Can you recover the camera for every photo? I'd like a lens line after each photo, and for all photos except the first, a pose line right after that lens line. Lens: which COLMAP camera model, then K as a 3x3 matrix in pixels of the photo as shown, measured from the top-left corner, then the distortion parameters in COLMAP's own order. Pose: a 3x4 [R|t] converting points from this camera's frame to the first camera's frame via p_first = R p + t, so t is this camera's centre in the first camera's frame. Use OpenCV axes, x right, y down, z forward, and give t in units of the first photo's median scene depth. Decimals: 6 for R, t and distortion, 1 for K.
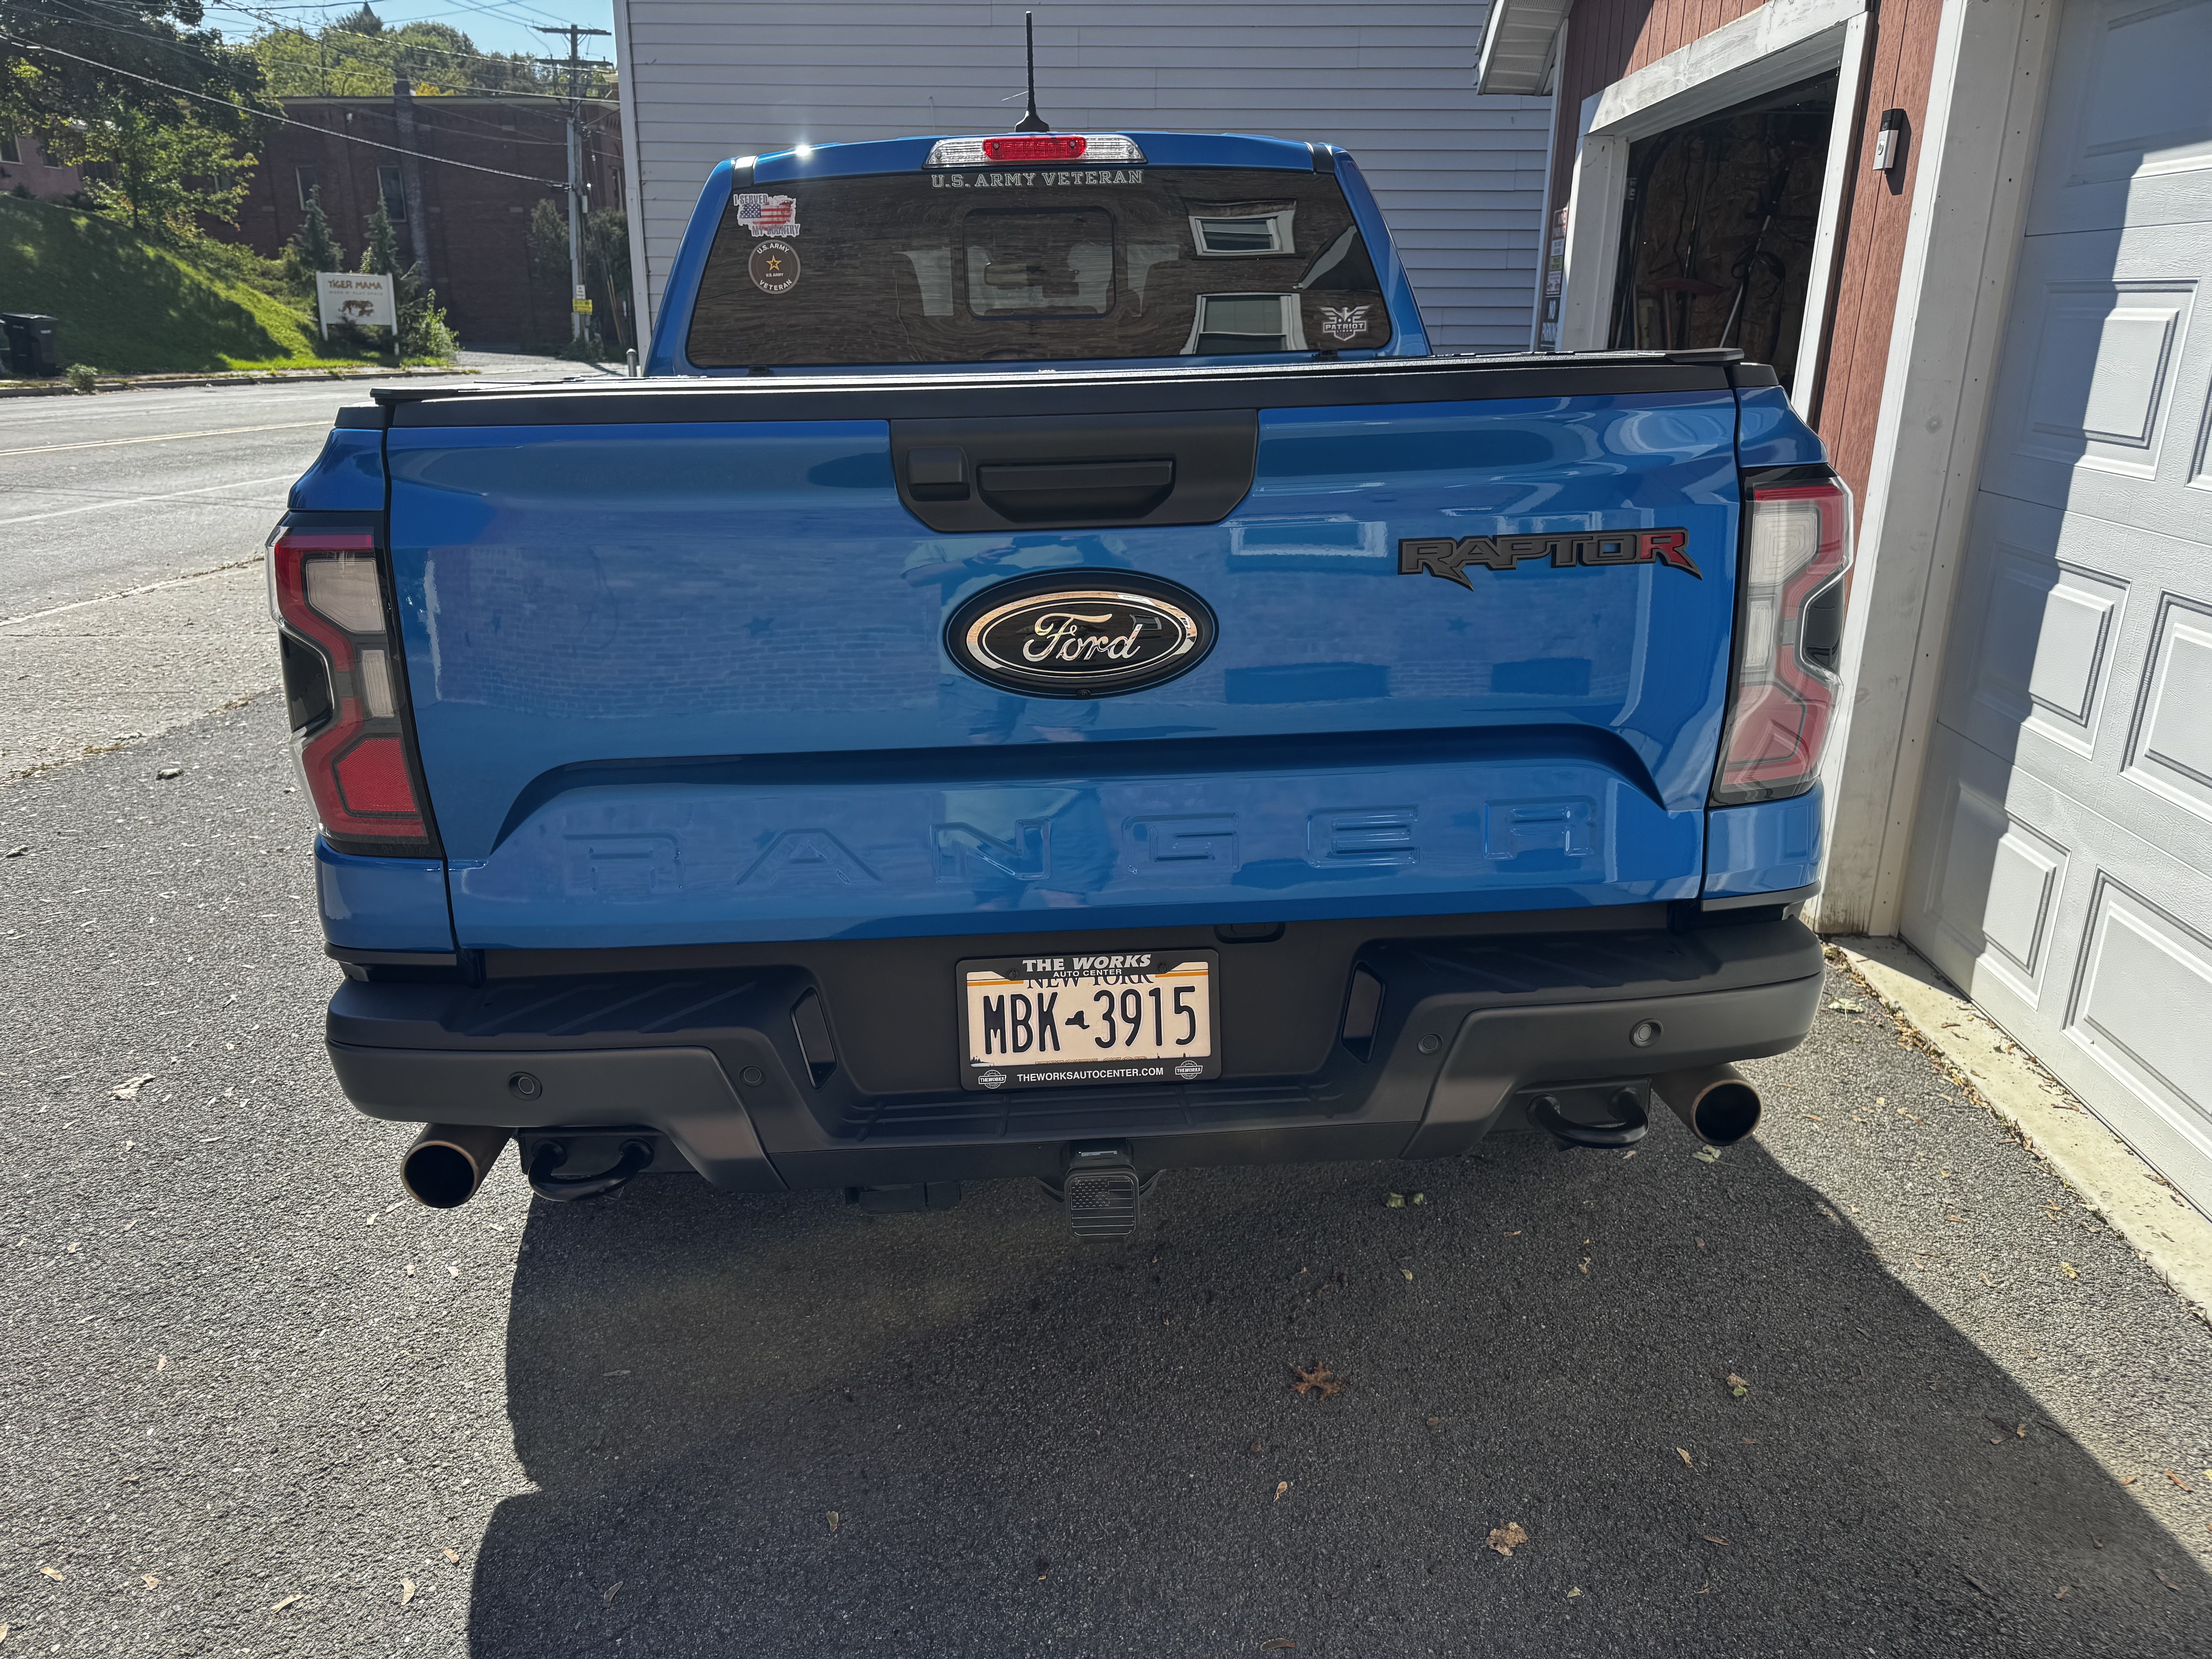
lens RADIAL K [[1568.7, 0, 1106.0], [0, 1568.7, 829.5], [0, 0, 1]] dist [-0.000447, -0.015351]
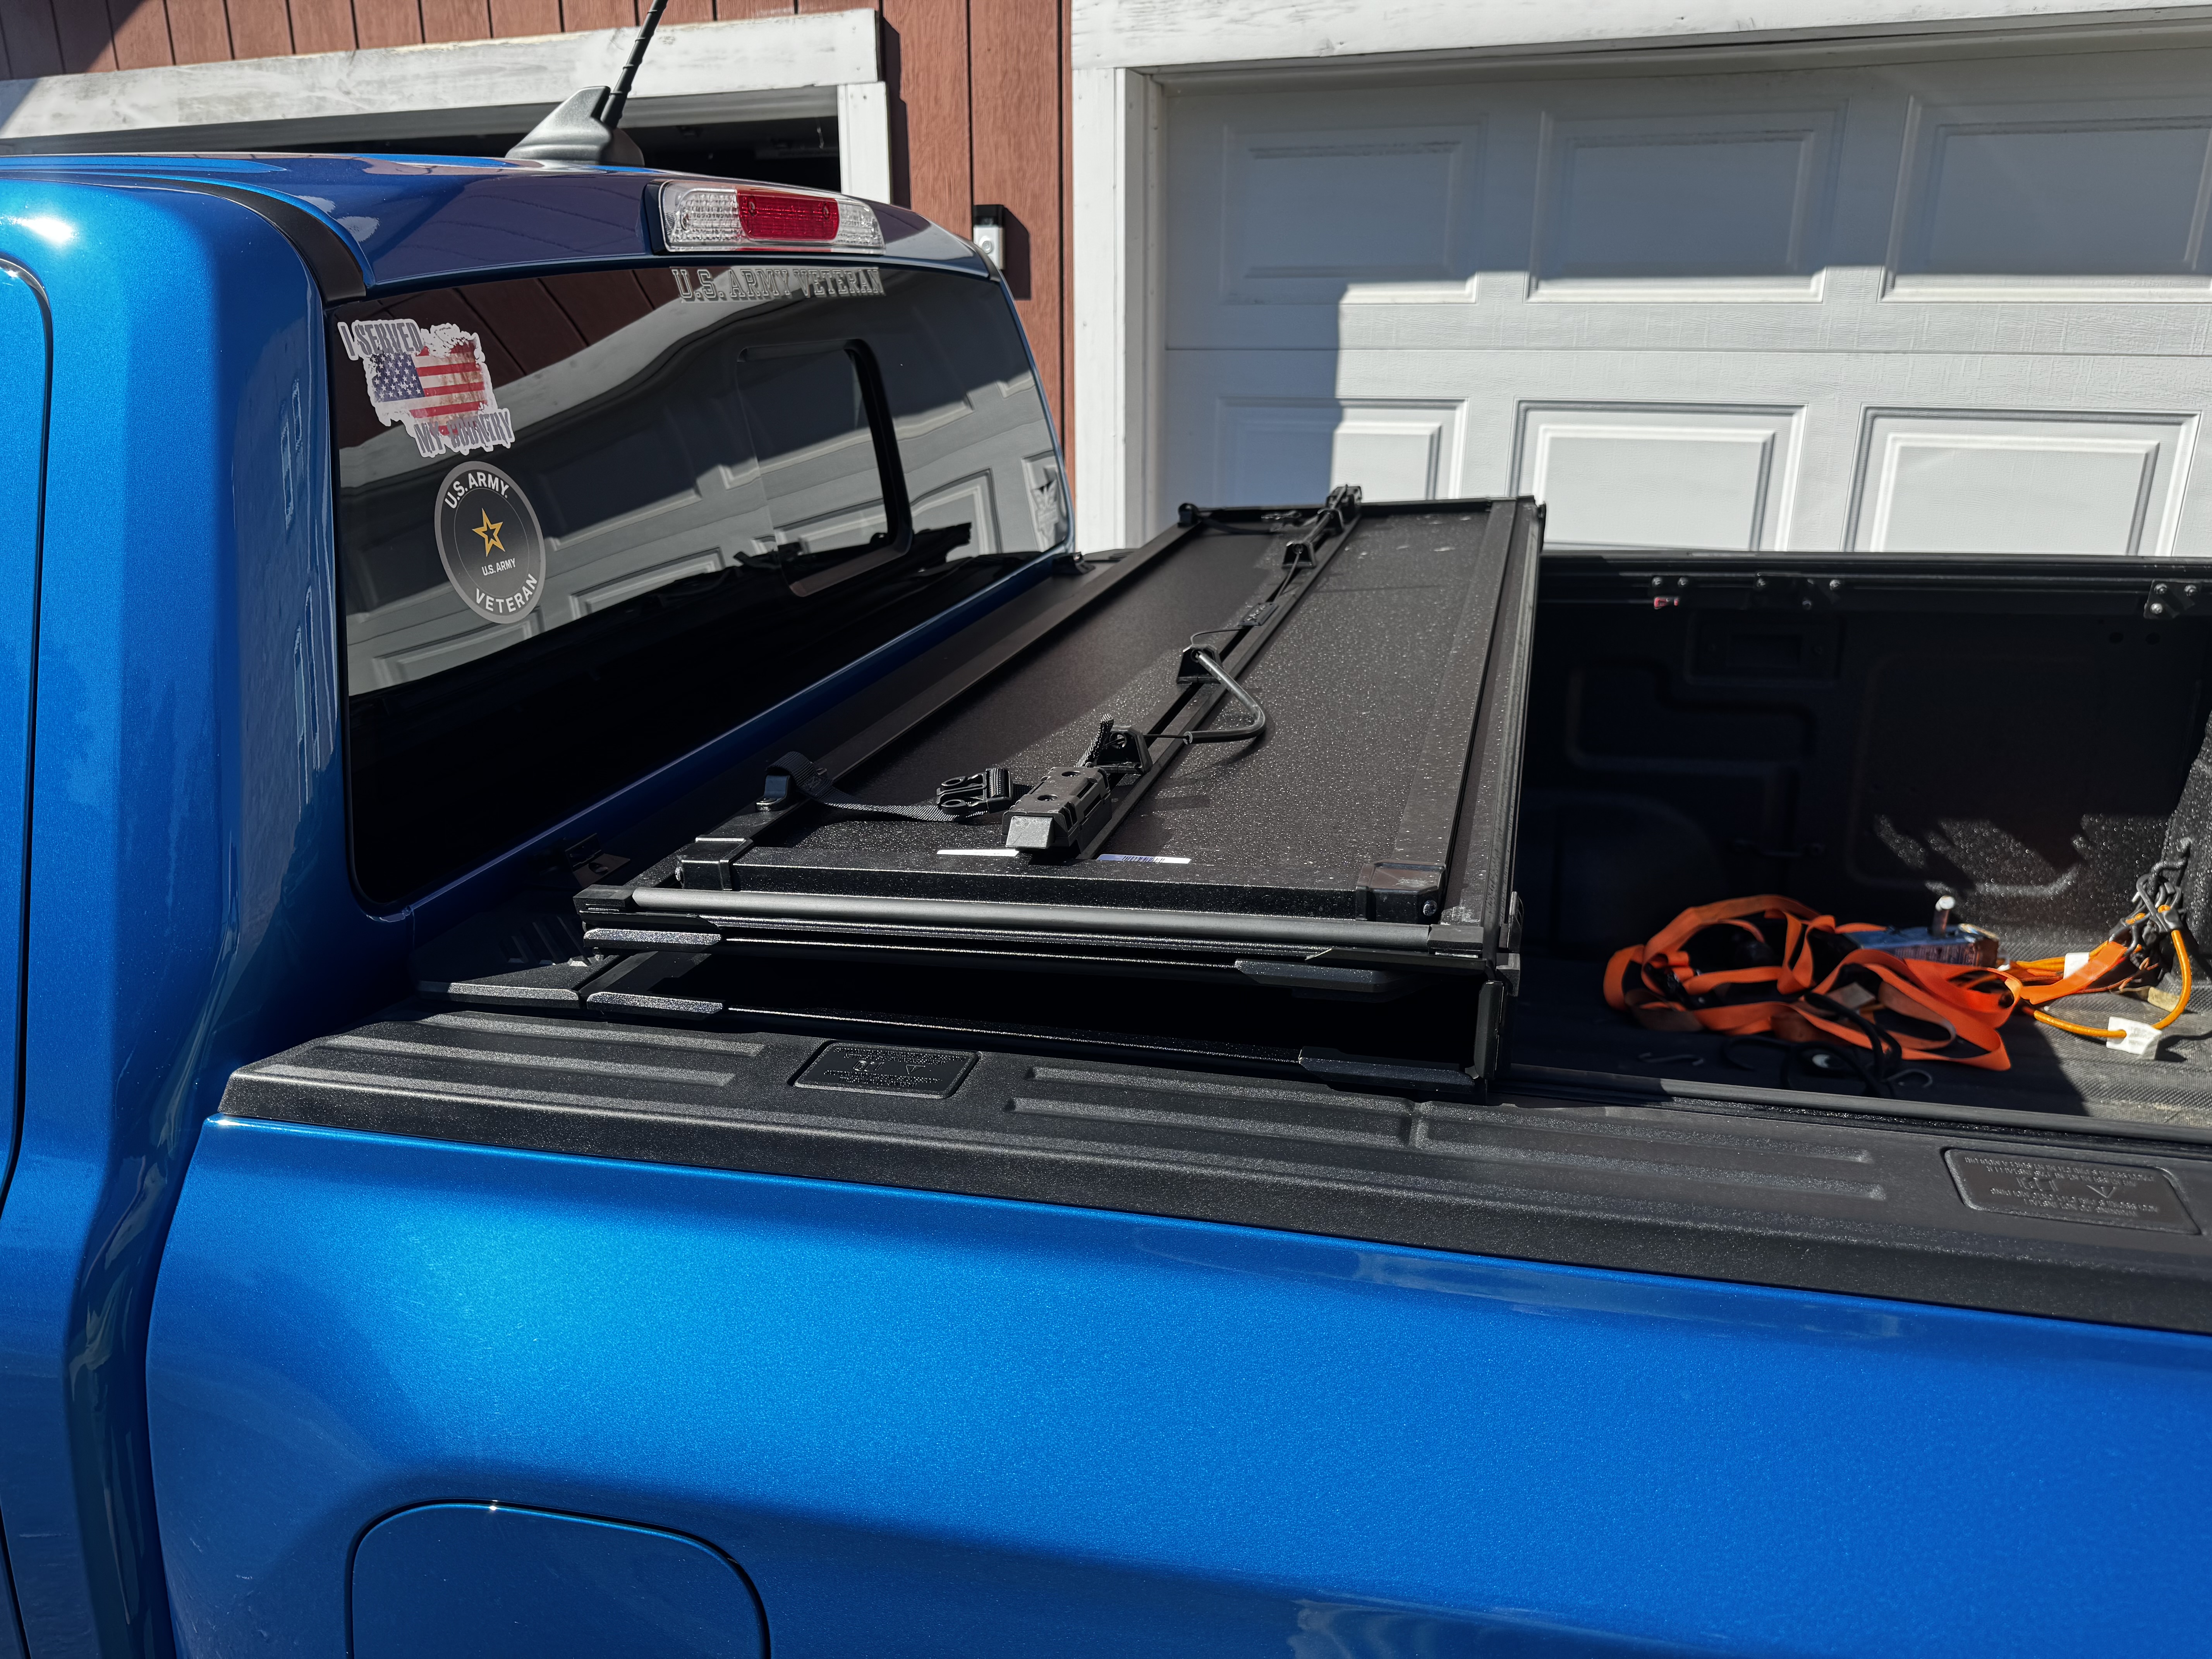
lens RADIAL K [[1615.7, 0, 1106.0], [0, 1615.7, 829.5], [0, 0, 1]] dist [-0.002107, -0.008266]
pose [[0.300018, -0.288818, 0.909161, -0.490191], [0.300794, 0.933087, 0.197159, -0.332047], [-0.905269, 0.214319, 0.366817, 0.779030]]
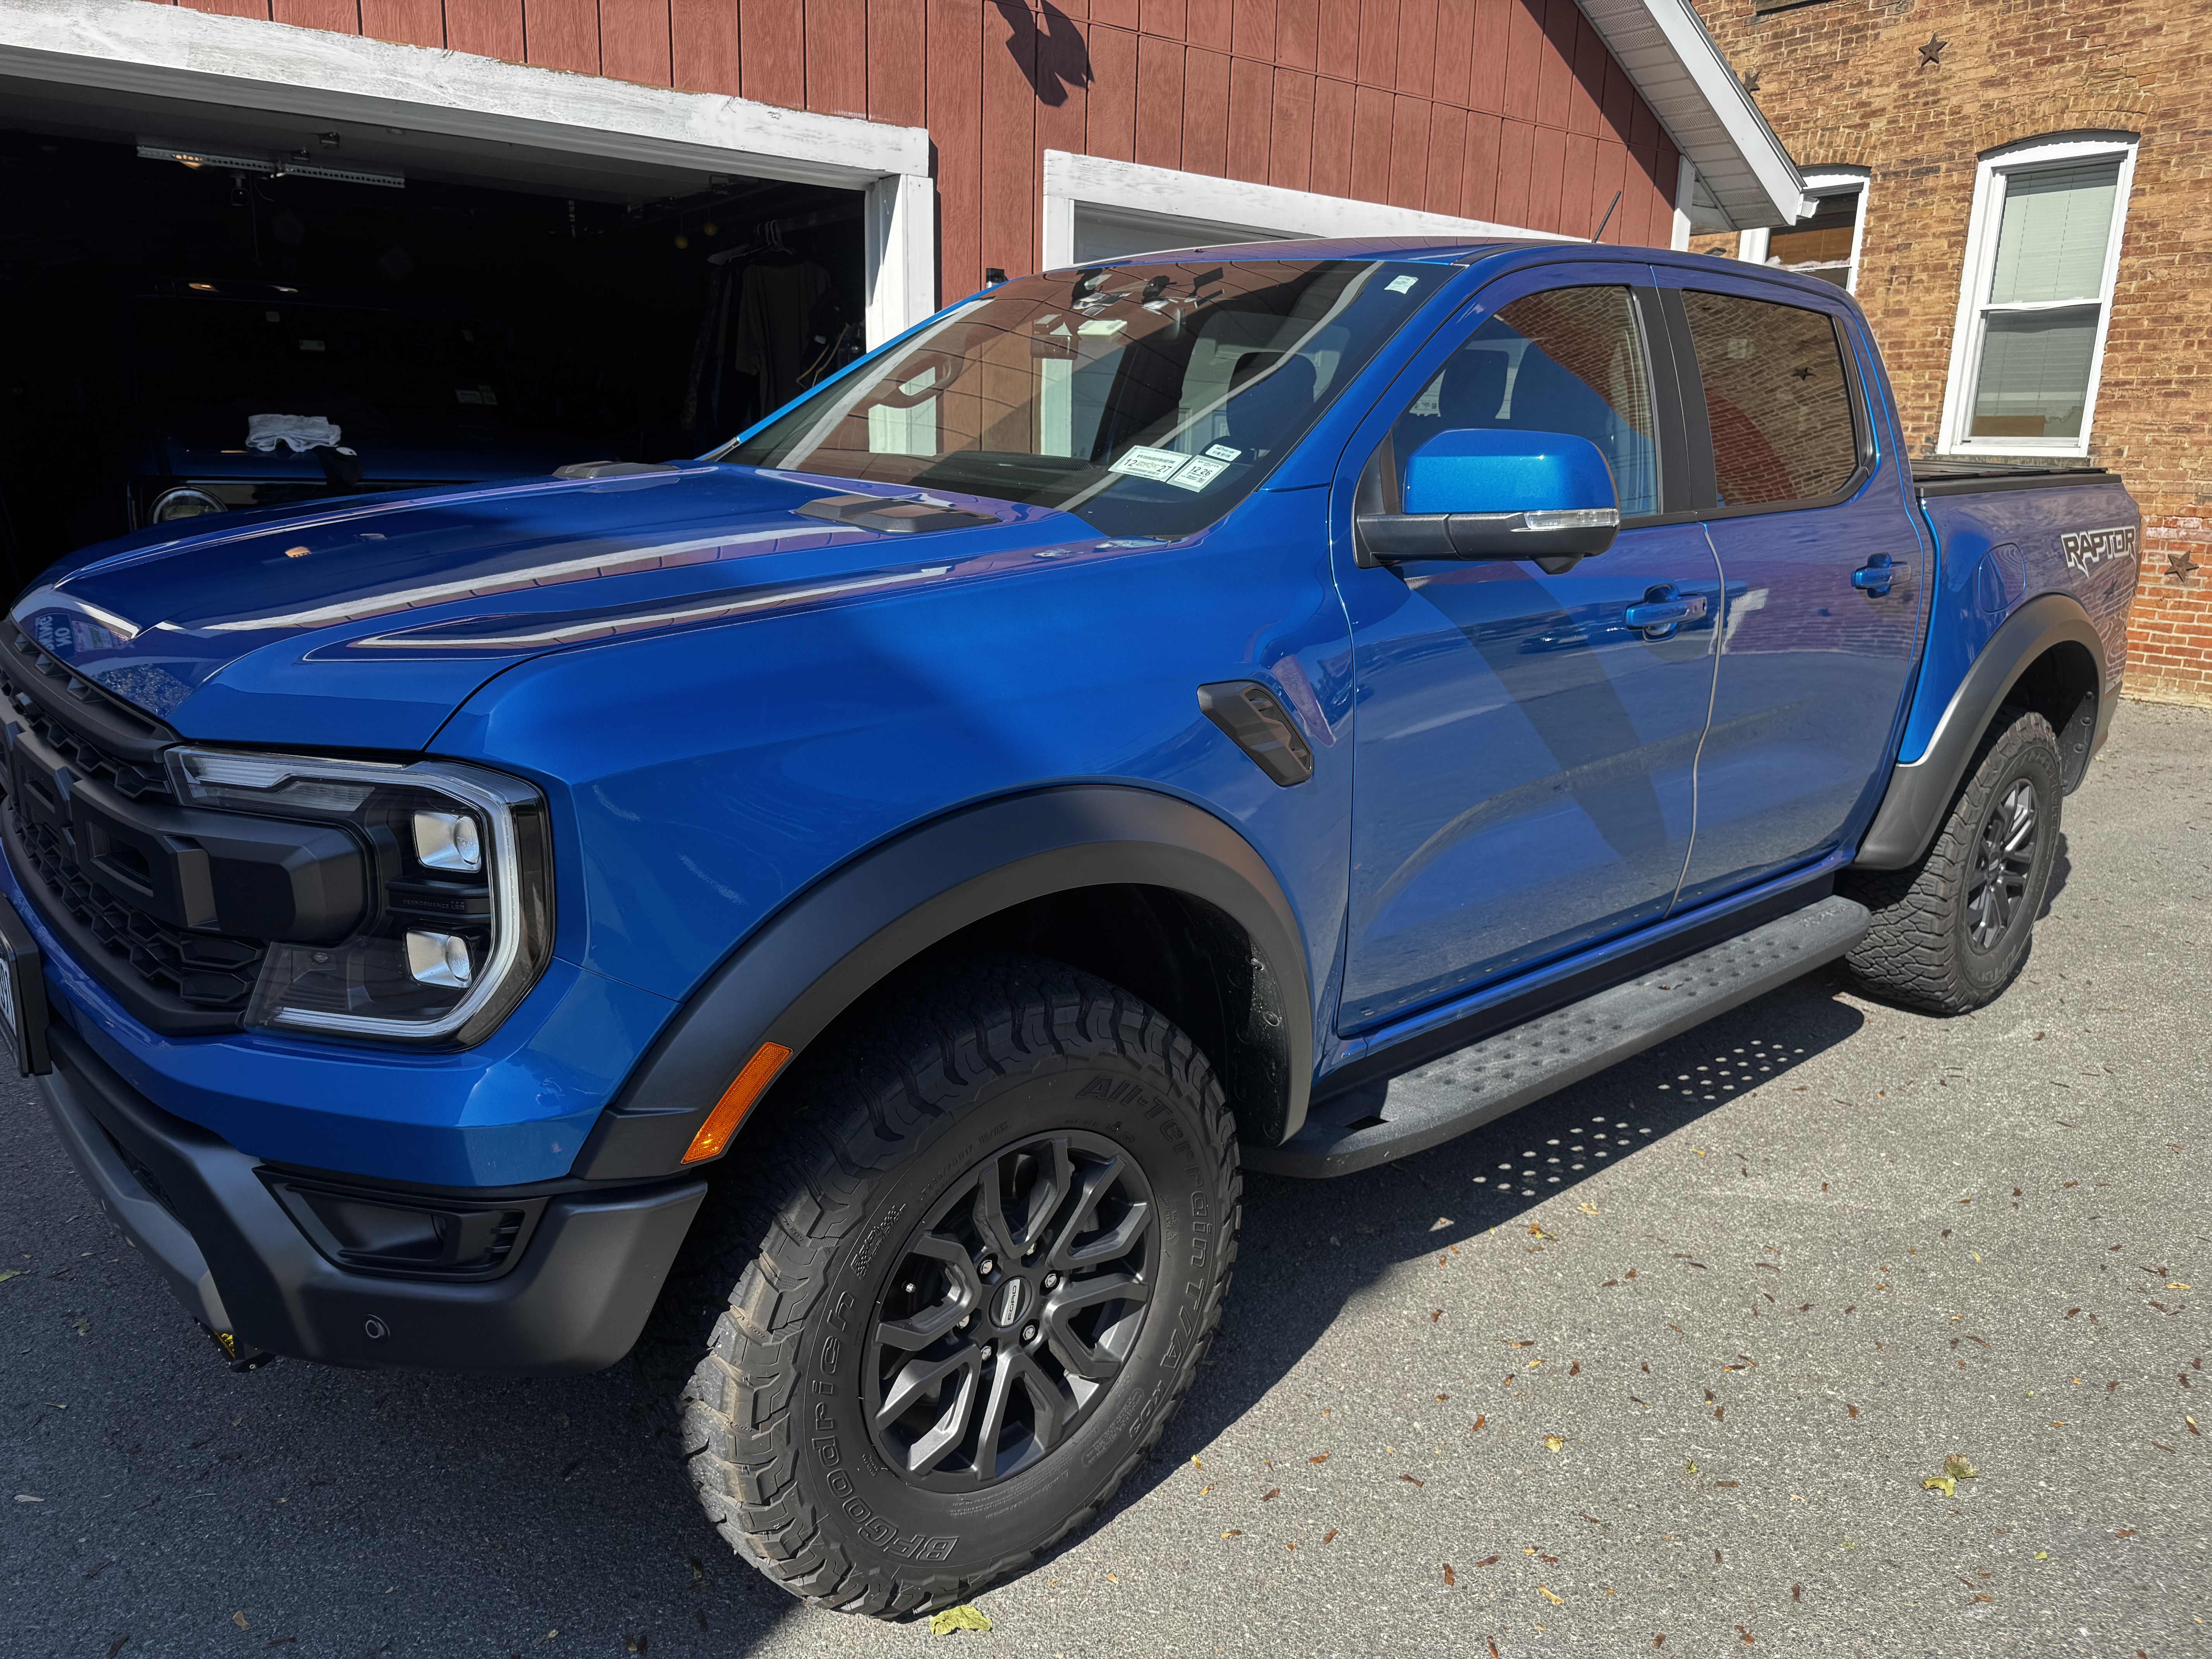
lens RADIAL K [[1539.6, 0, 1152.6], [0, 1539.6, 812.2], [0, 0, 1]] dist [0.006490, -0.003259]
pose [[-0.637559, -0.196069, 0.745034, -0.834613], [0.209328, 0.886601, 0.412456, -0.657258], [-0.741418, 0.418921, -0.524218, 2.117020]]
